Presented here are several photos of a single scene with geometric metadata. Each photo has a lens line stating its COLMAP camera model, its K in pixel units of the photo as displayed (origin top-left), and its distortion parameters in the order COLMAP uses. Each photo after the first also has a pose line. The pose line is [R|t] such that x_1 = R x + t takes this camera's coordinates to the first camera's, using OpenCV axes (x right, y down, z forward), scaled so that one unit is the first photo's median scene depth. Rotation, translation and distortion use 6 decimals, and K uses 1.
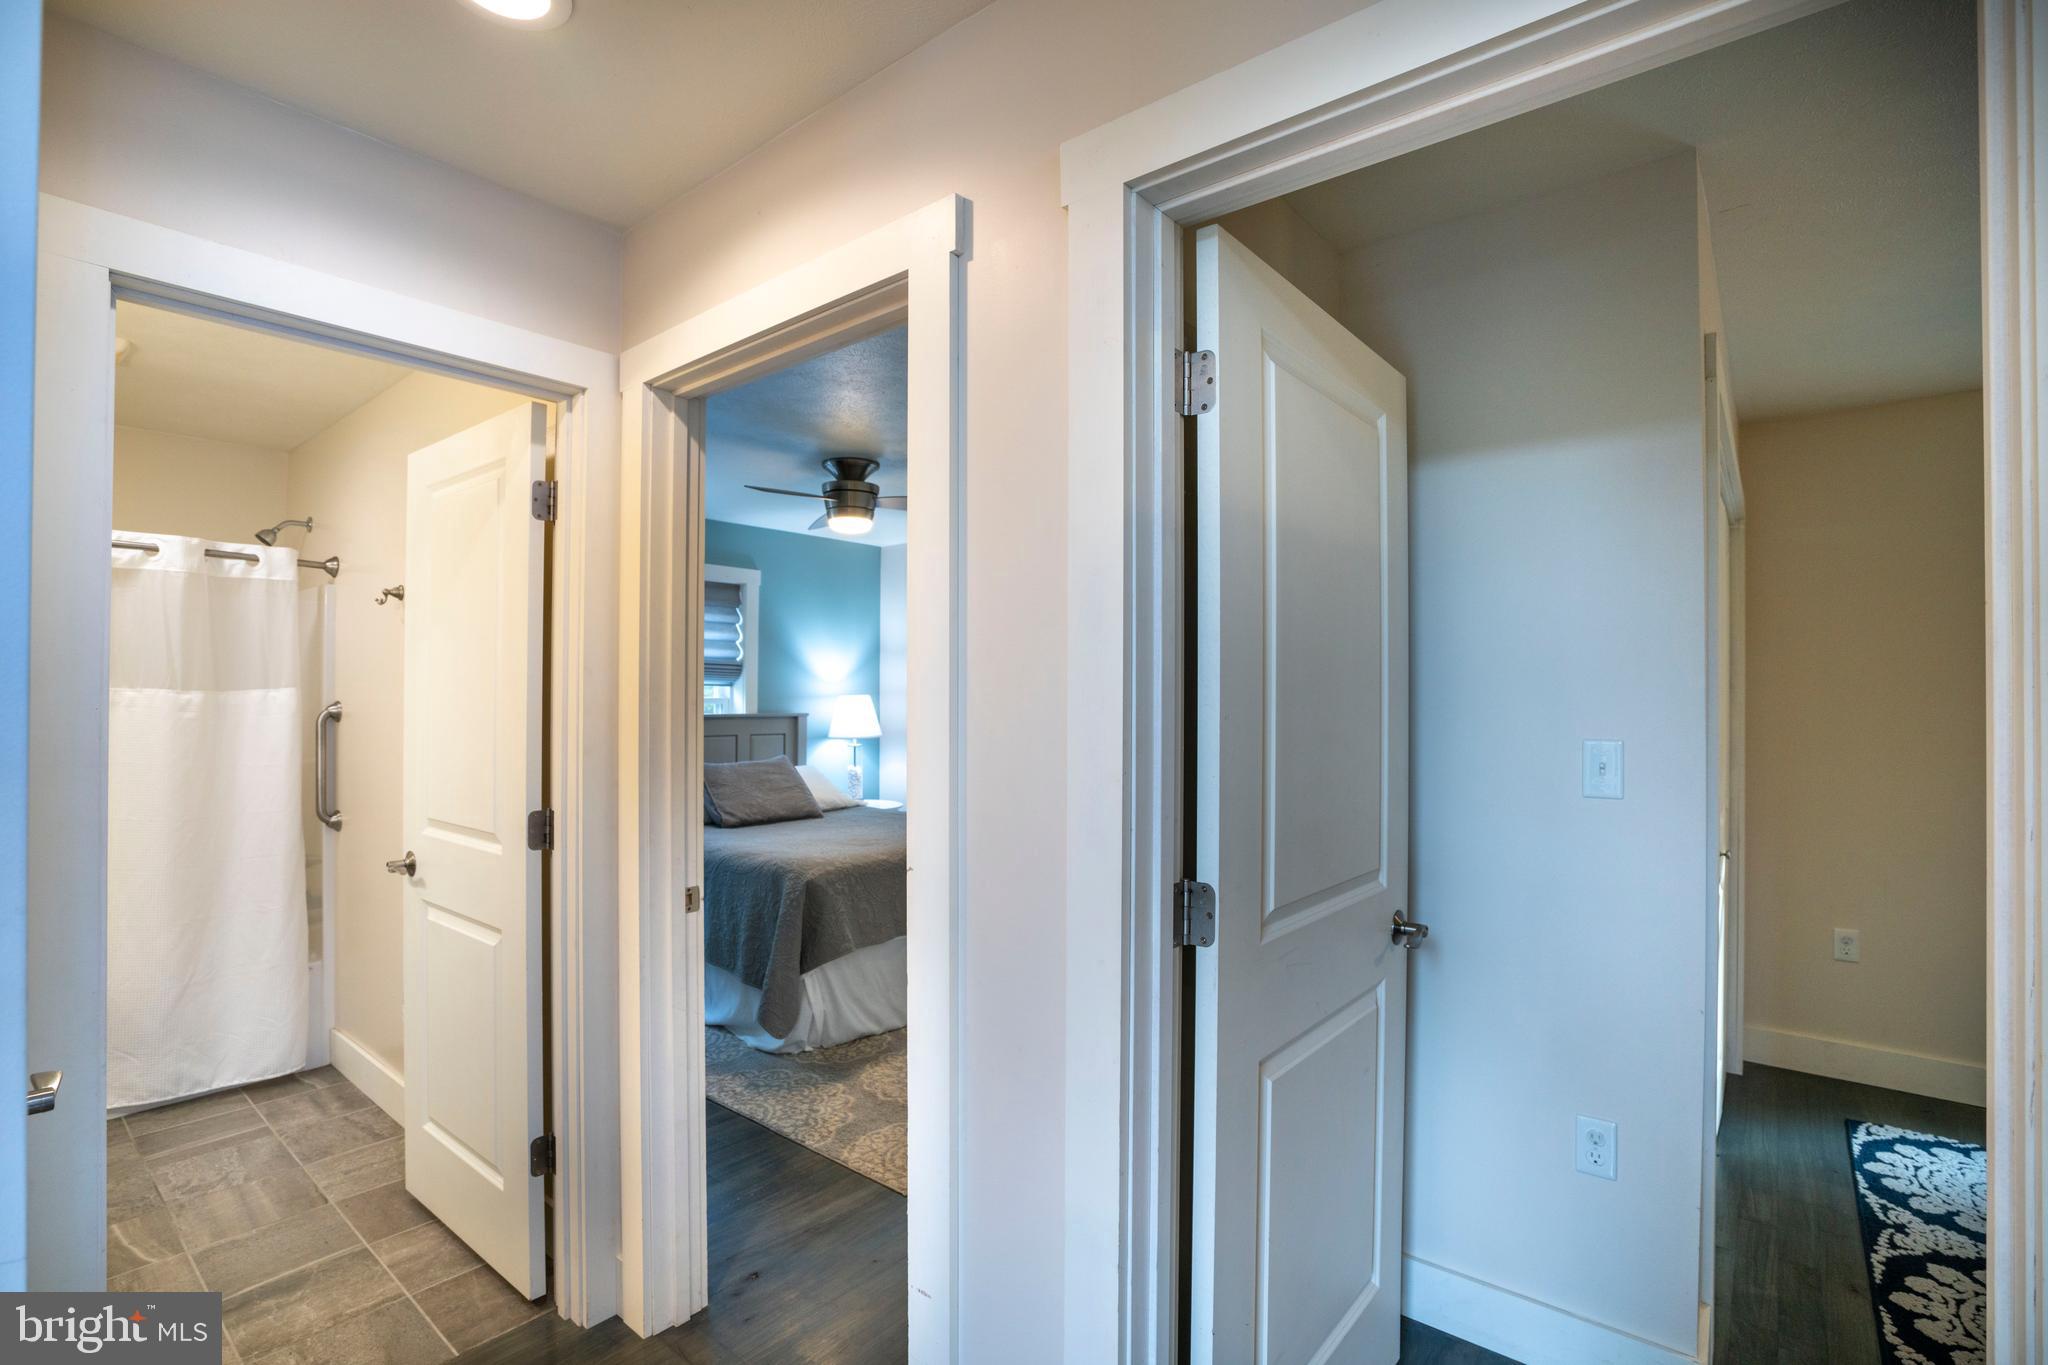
lens RADIAL K [[946.1, 0, 1018.2], [0, 946.1, 691.2], [0, 0, 1]] dist [-0.066225, 0.028812]
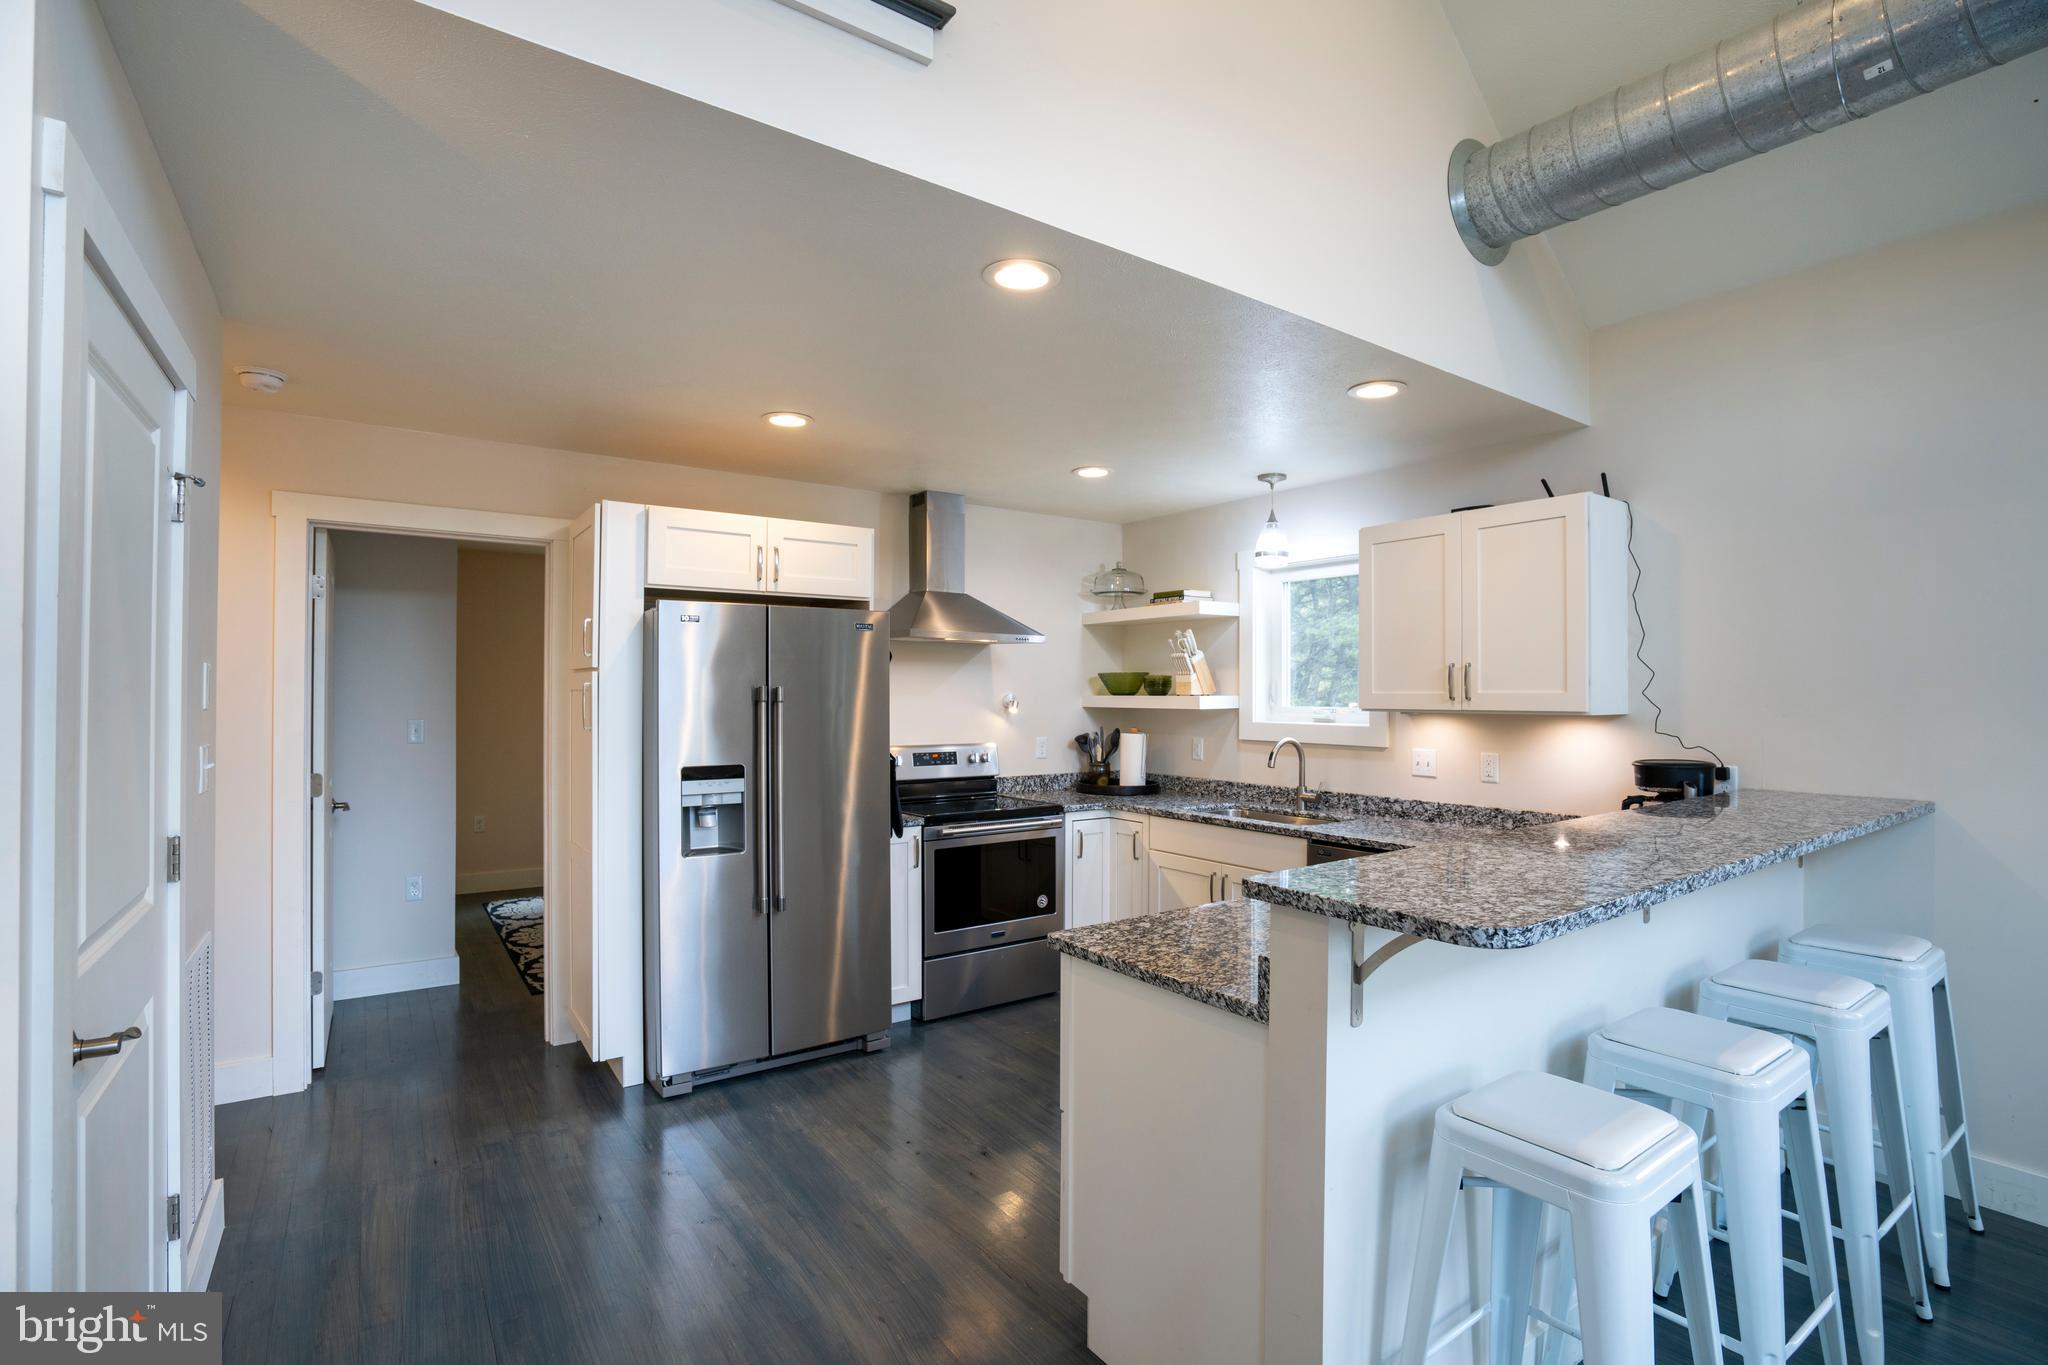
lens RADIAL K [[946.0, 0, 1017.7], [0, 946.0, 689.1], [0, 0, 1]] dist [-0.062960, 0.023472]
pose [[0.263093, 0.003505, 0.964764, -0.660469], [-0.010781, 0.999942, -0.000693, -0.021400], [-0.964710, -0.010219, 0.263115, -0.591142]]
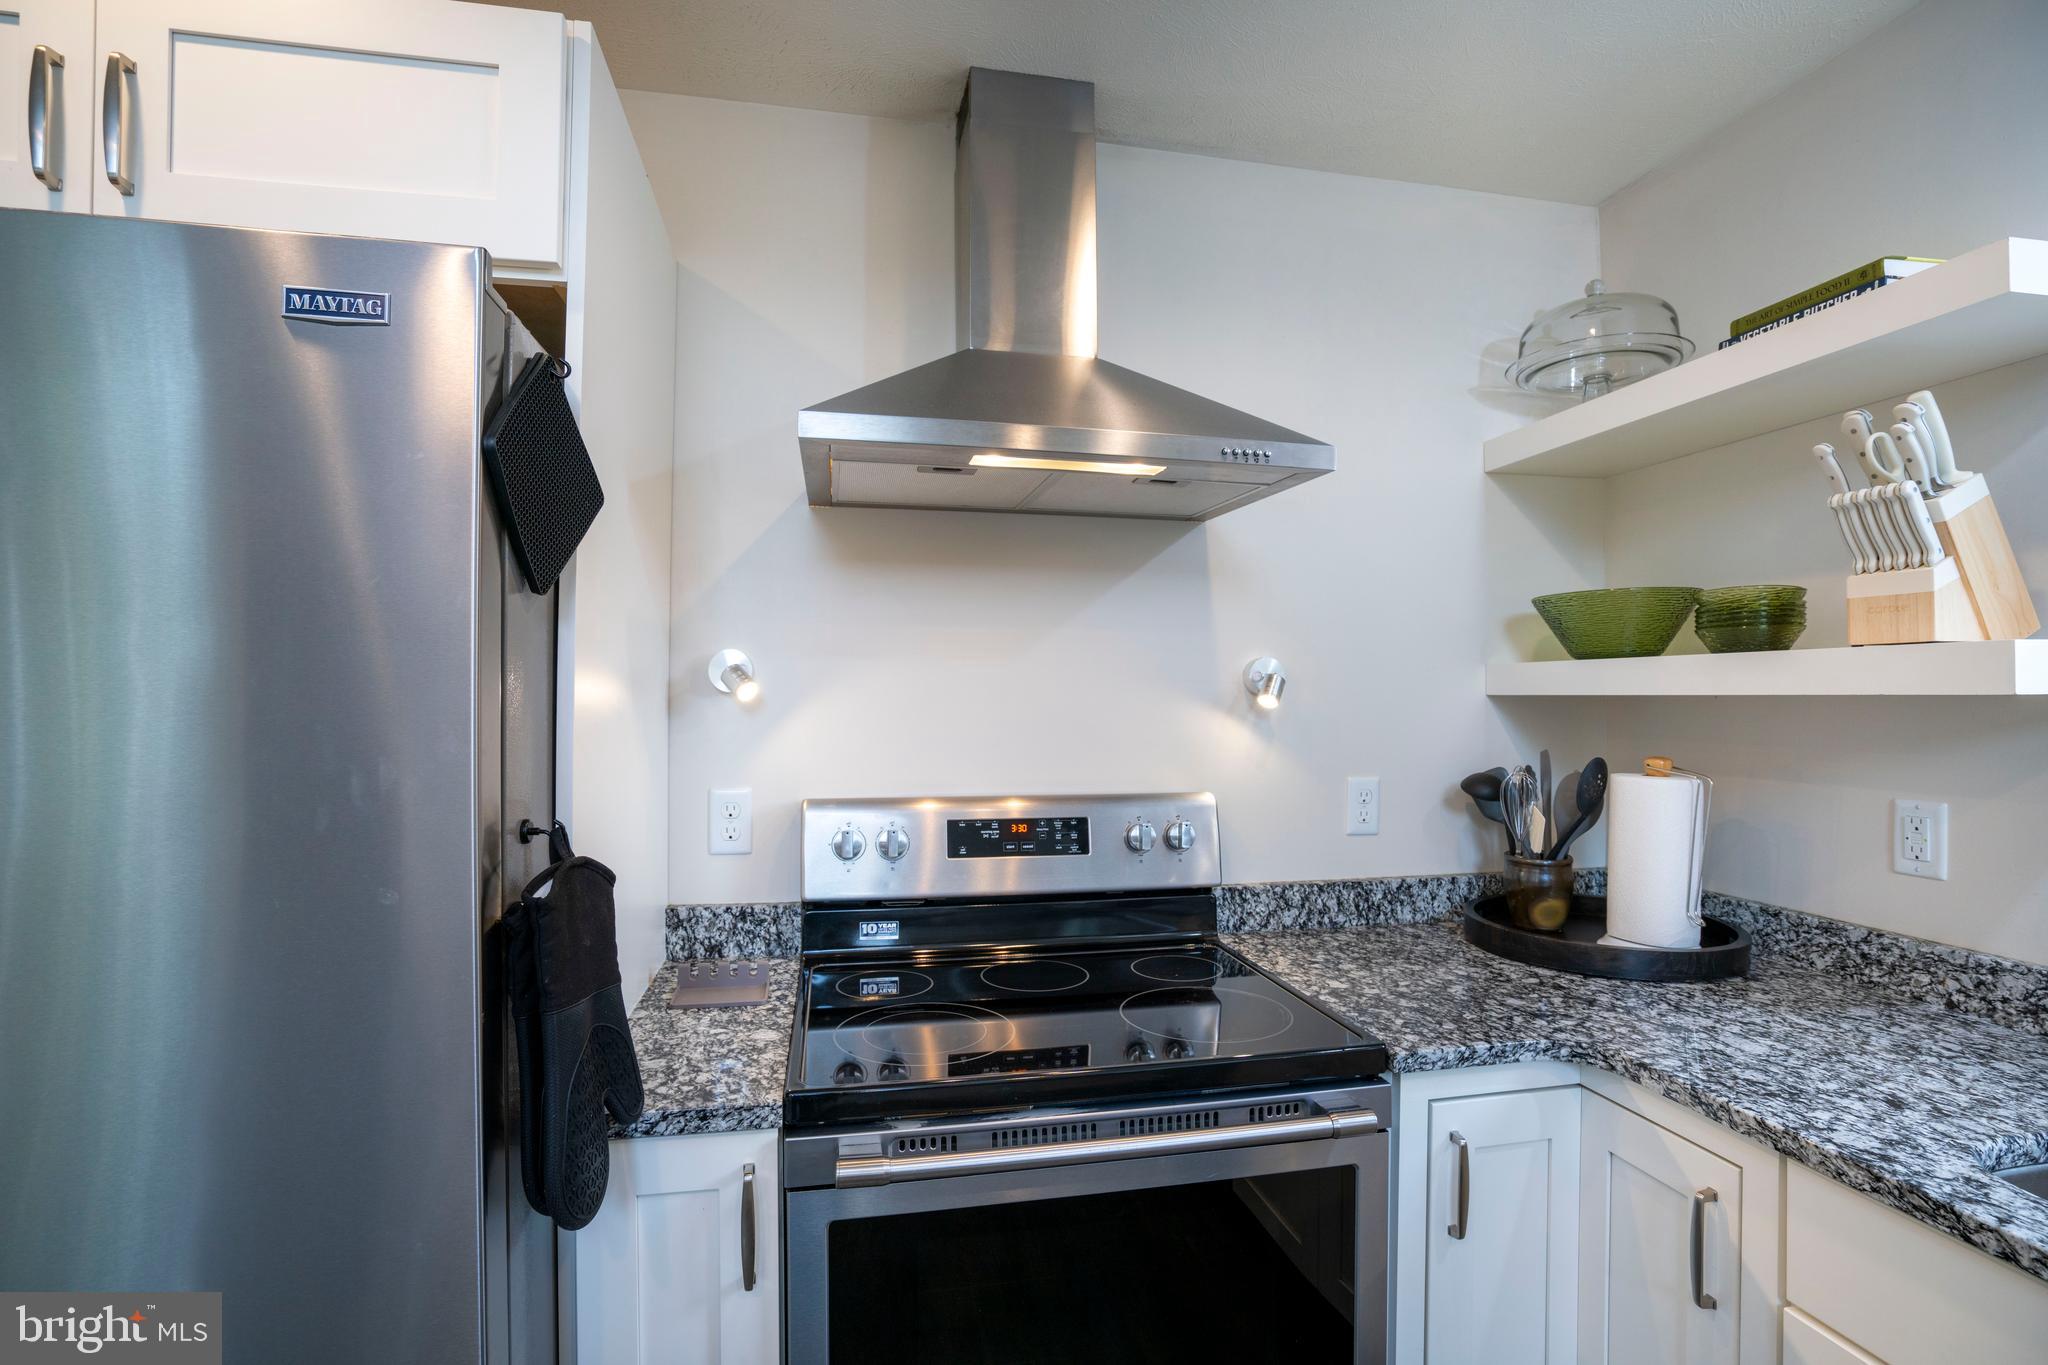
lens RADIAL K [[943.1, 0, 1019.2], [0, 943.1, 691.2], [0, 0, 1]] dist [-0.053510, 0.018727]
pose [[0.631085, 0.005042, 0.775697, 0.220834], [-0.008841, 0.999961, 0.000693, 0.004152], [-0.775663, -0.007295, 0.631105, -0.427199]]
